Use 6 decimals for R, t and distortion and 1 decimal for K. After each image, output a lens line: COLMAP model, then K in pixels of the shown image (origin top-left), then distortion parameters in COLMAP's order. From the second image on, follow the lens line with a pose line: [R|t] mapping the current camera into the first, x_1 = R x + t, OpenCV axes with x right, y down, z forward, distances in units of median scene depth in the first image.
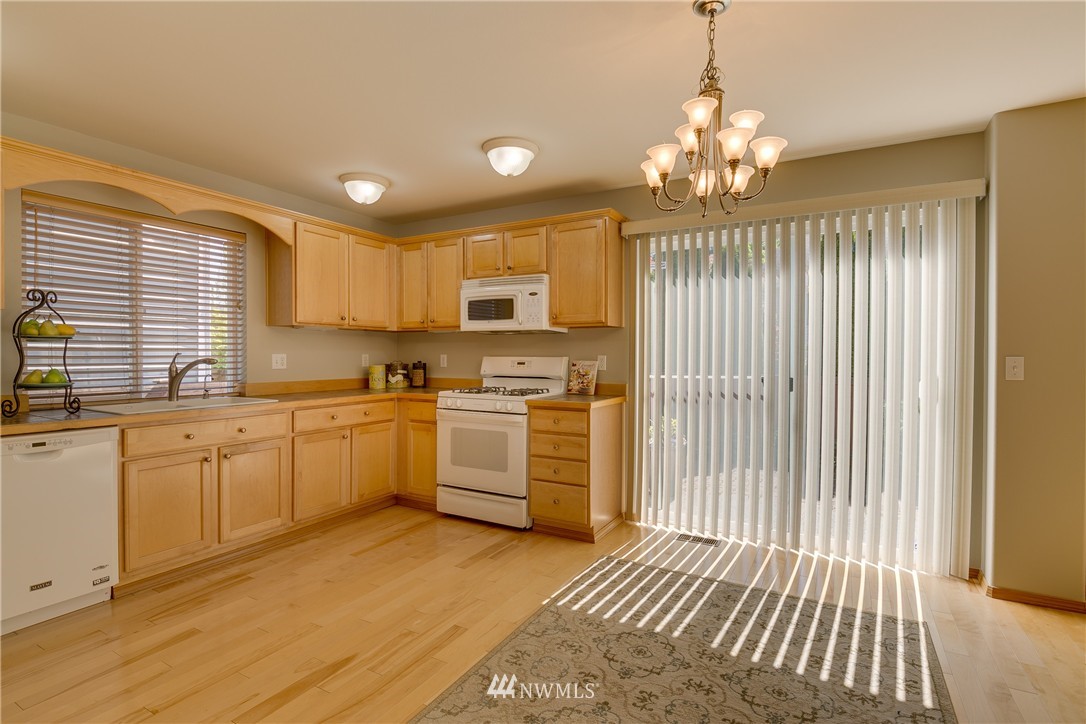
lens RADIAL K [[515.6, 0, 565.3], [0, 515.6, 362.5], [0, 0, 1]] dist [-0.002298, -0.001971]
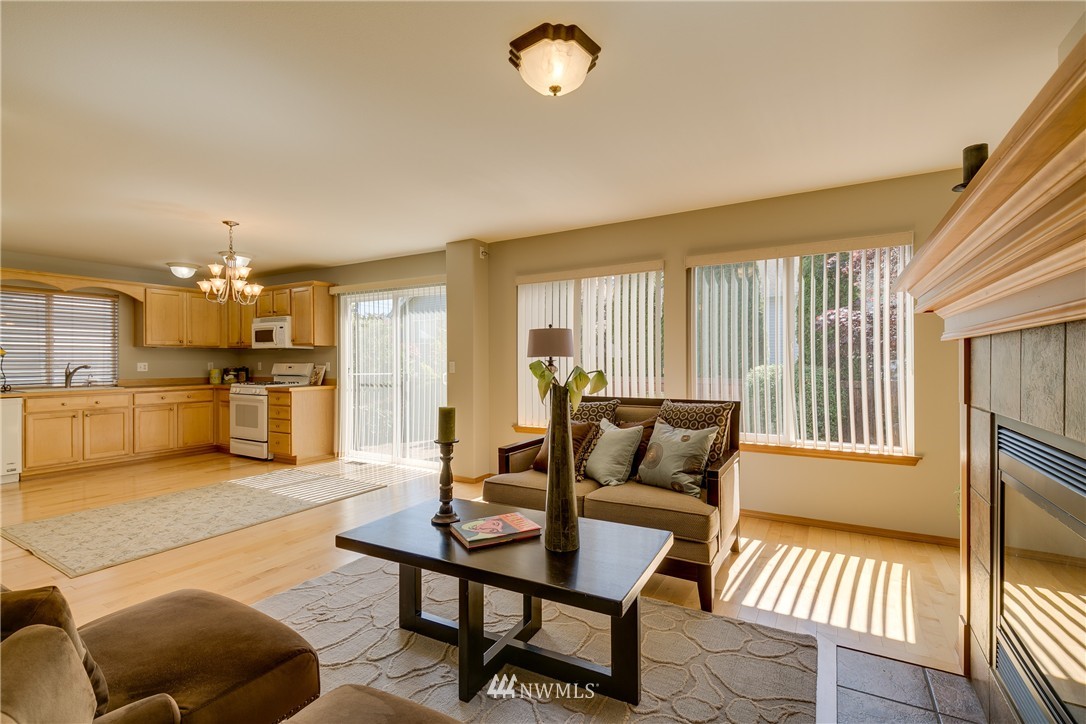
lens RADIAL K [[482.9, 0, 559.5], [0, 482.9, 358.4], [0, 0, 1]] dist [0.001020, -0.004224]
pose [[0.999879, -0.008267, -0.013159, 0.924453], [0.007998, 0.999761, -0.020335, 0.013540], [0.013324, 0.020228, 0.999707, -0.643172]]
